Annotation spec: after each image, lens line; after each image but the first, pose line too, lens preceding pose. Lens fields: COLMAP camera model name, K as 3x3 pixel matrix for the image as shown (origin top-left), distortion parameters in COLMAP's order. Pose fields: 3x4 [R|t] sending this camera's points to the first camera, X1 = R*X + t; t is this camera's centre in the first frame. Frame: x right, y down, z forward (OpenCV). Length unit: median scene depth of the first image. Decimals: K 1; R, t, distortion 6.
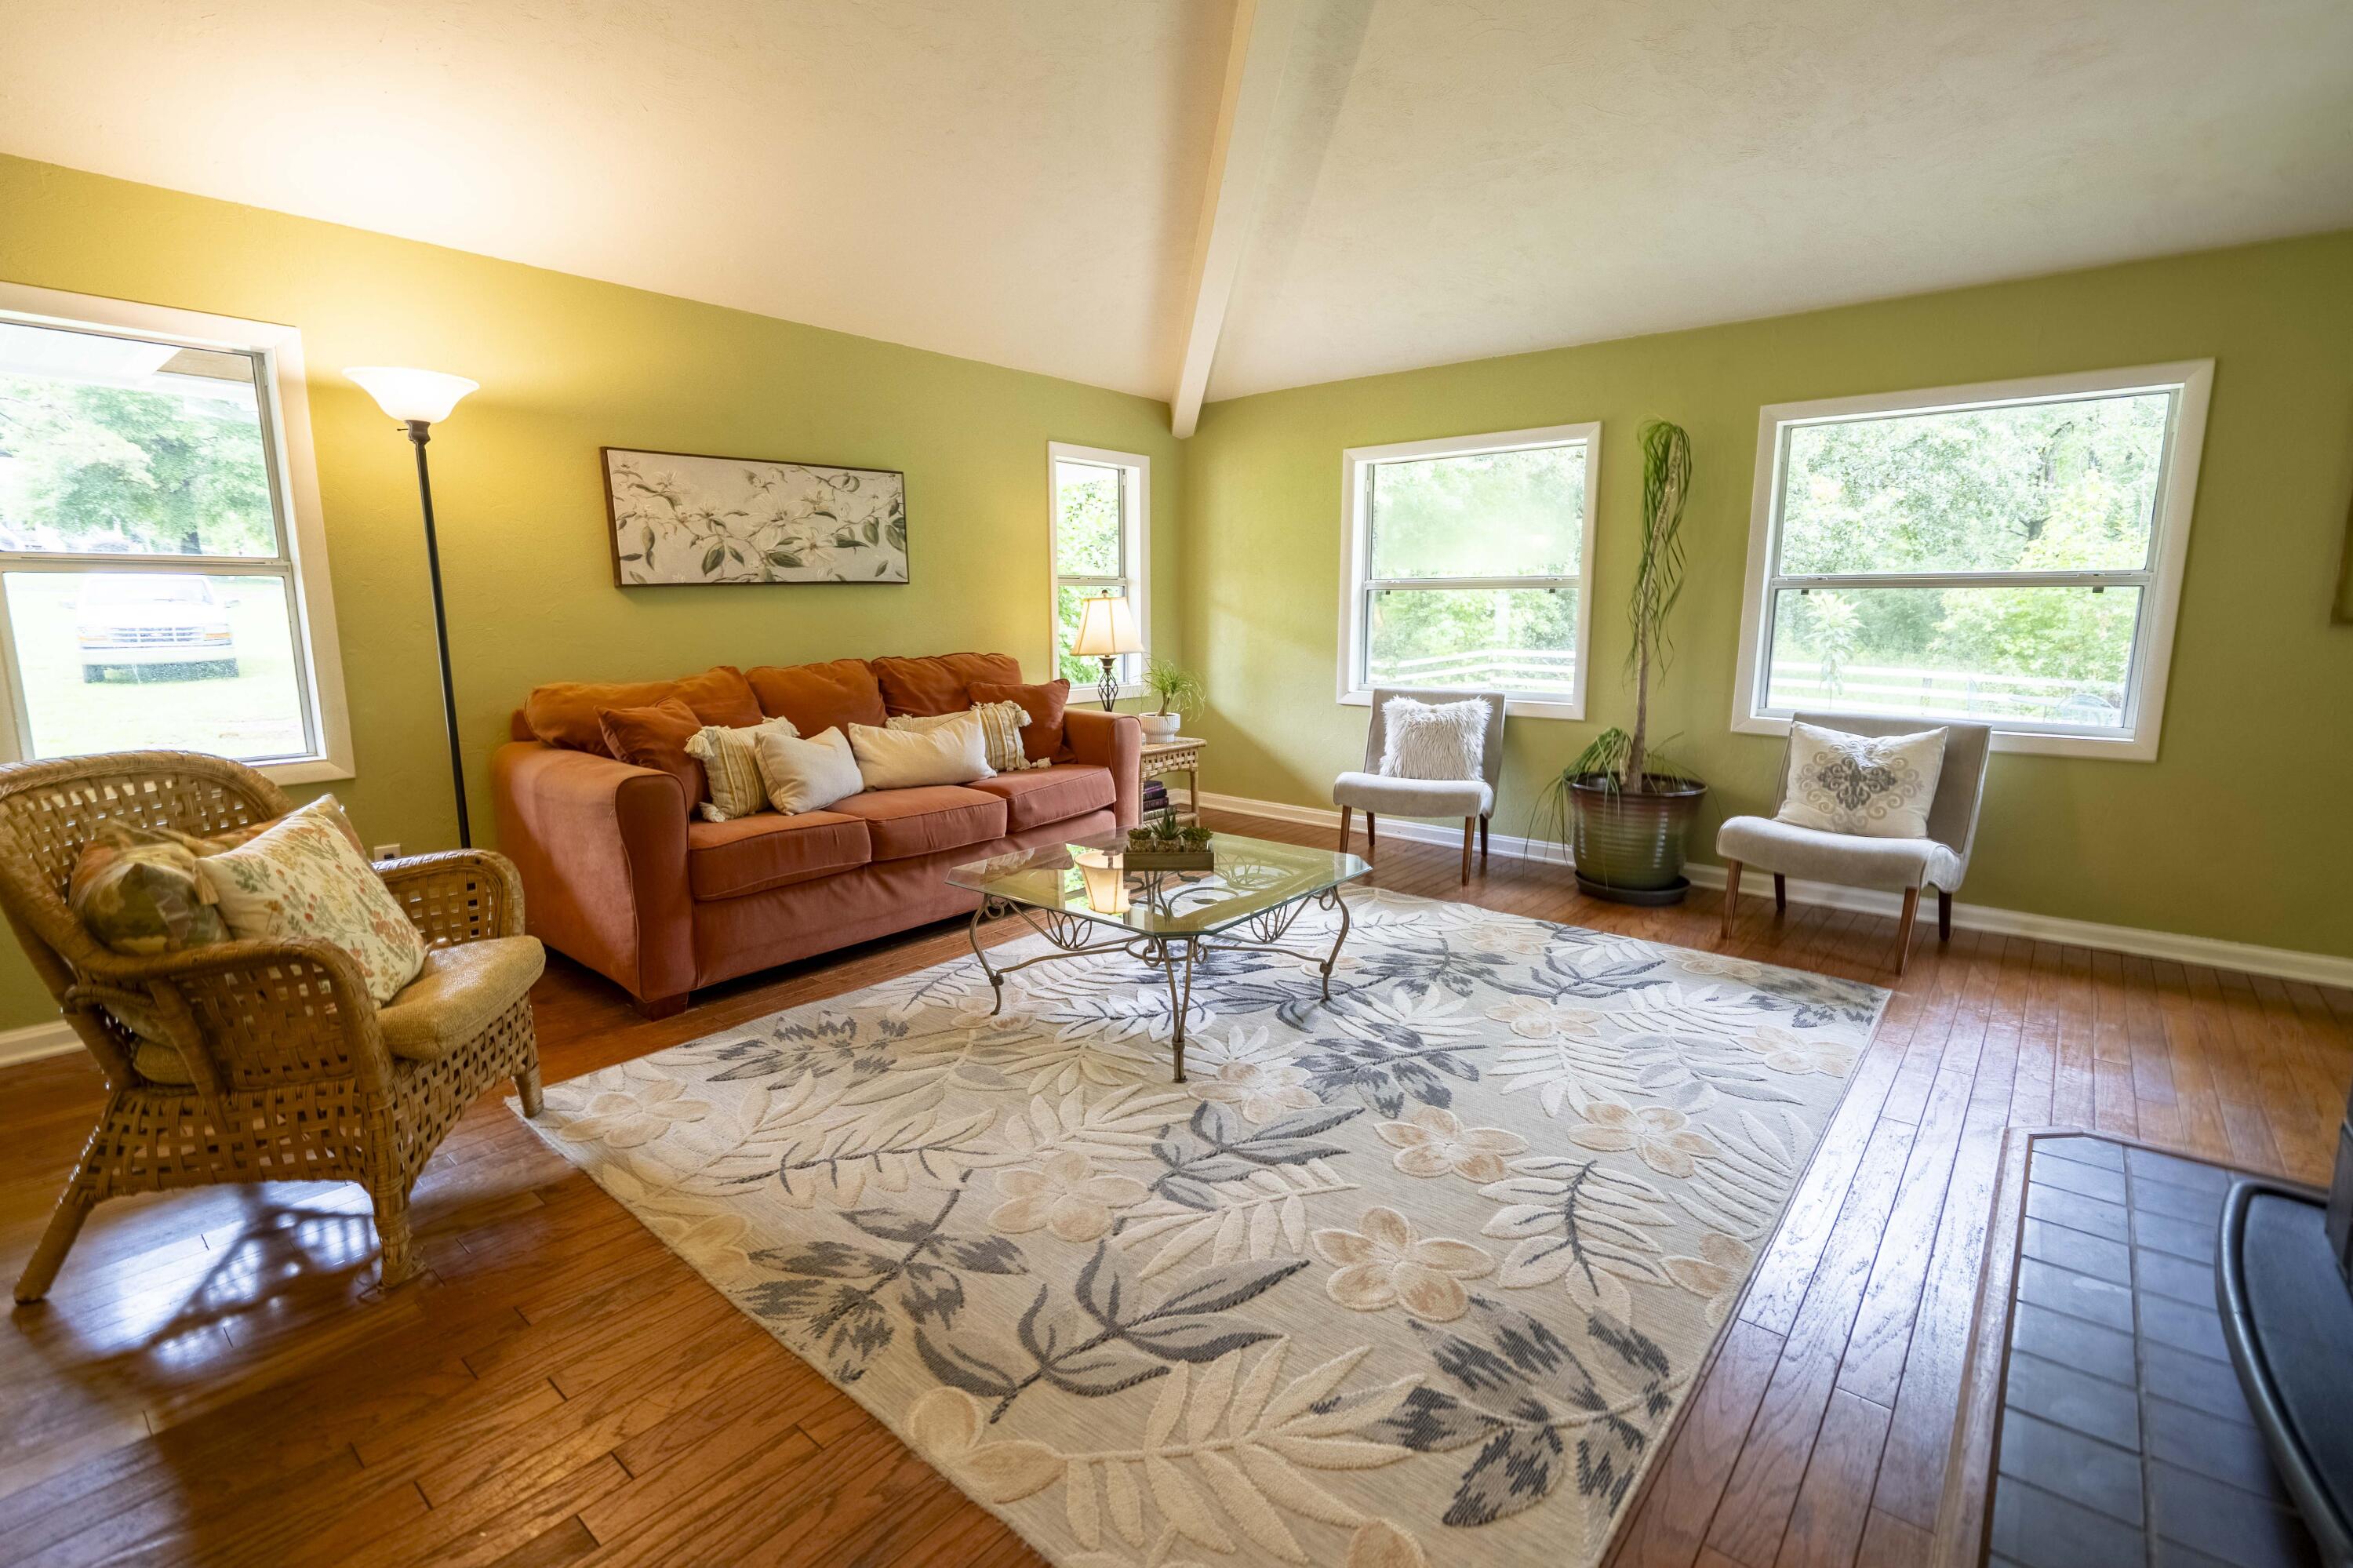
lens RADIAL K [[1068.8, 0, 1178.8], [0, 1068.8, 787.7], [0, 0, 1]] dist [-0.008206, 0.001767]
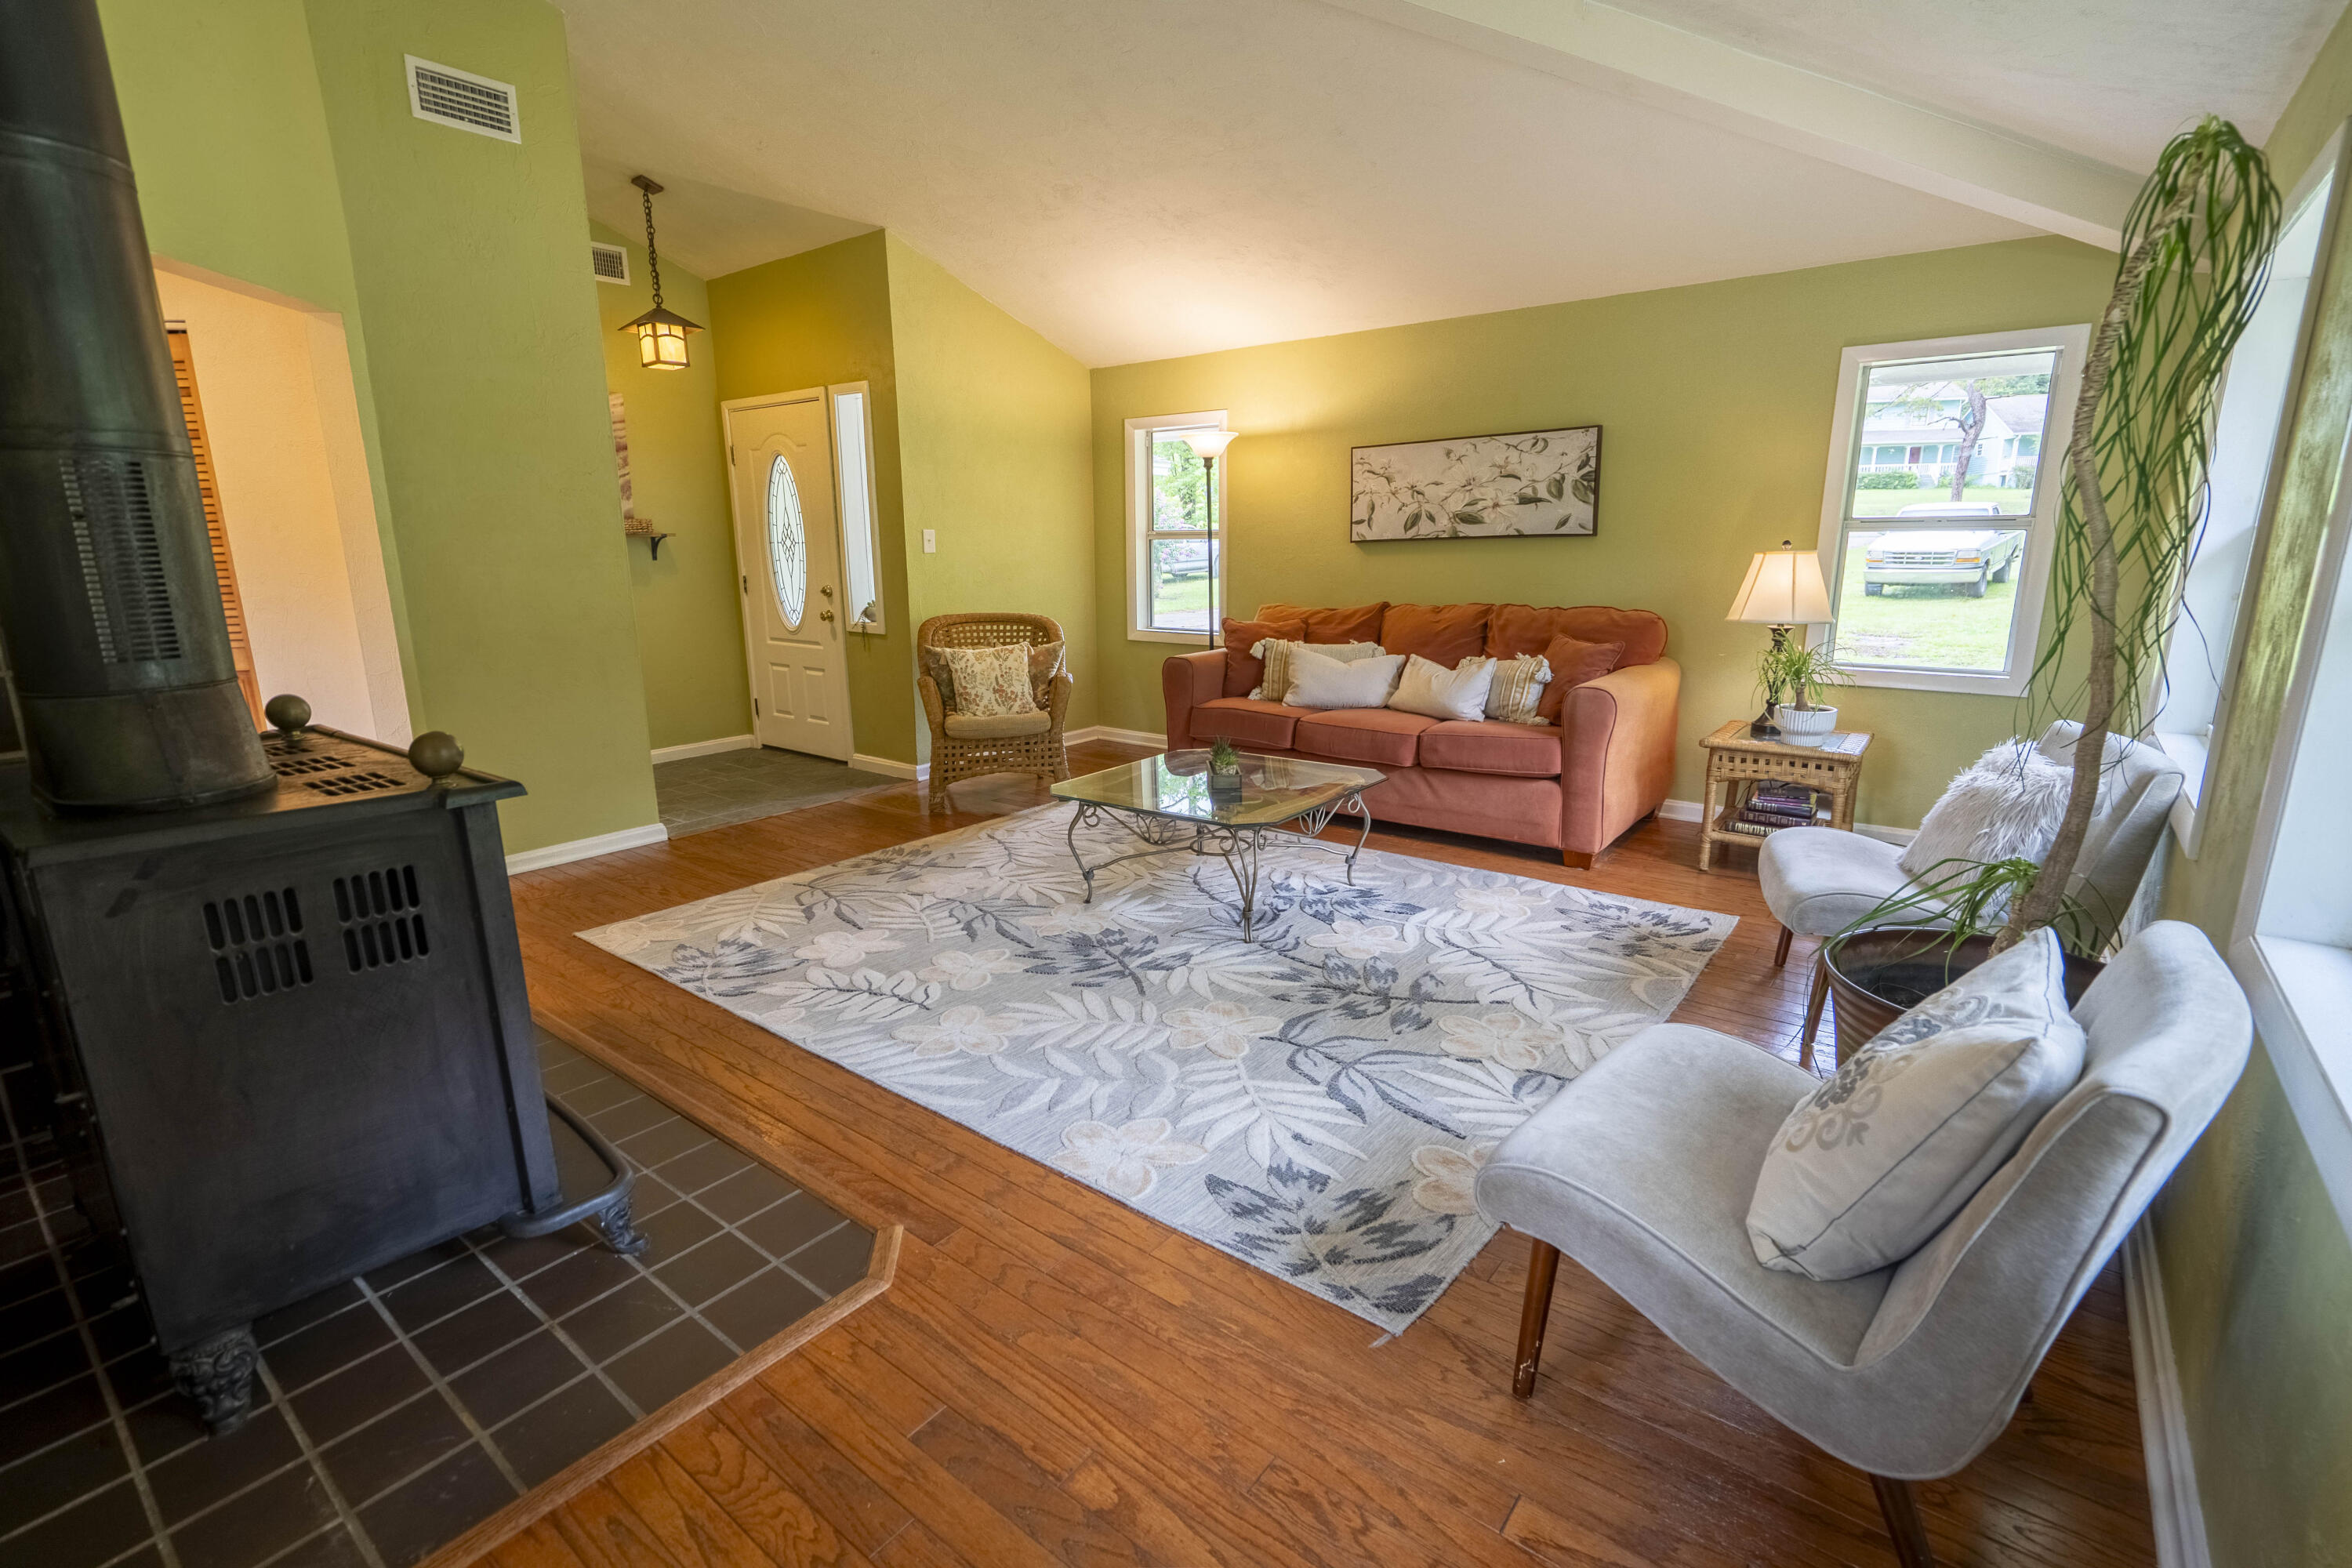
lens RADIAL K [[1068.4, 0, 1177.8], [0, 1068.4, 789.0], [0, 0, 1]] dist [-0.008206, 0.001767]
pose [[0.036225, 0.231156, -0.972242, 0.957486], [-0.157982, 0.961972, 0.222827, -0.148686], [0.986777, 0.145525, 0.071366, 0.693741]]
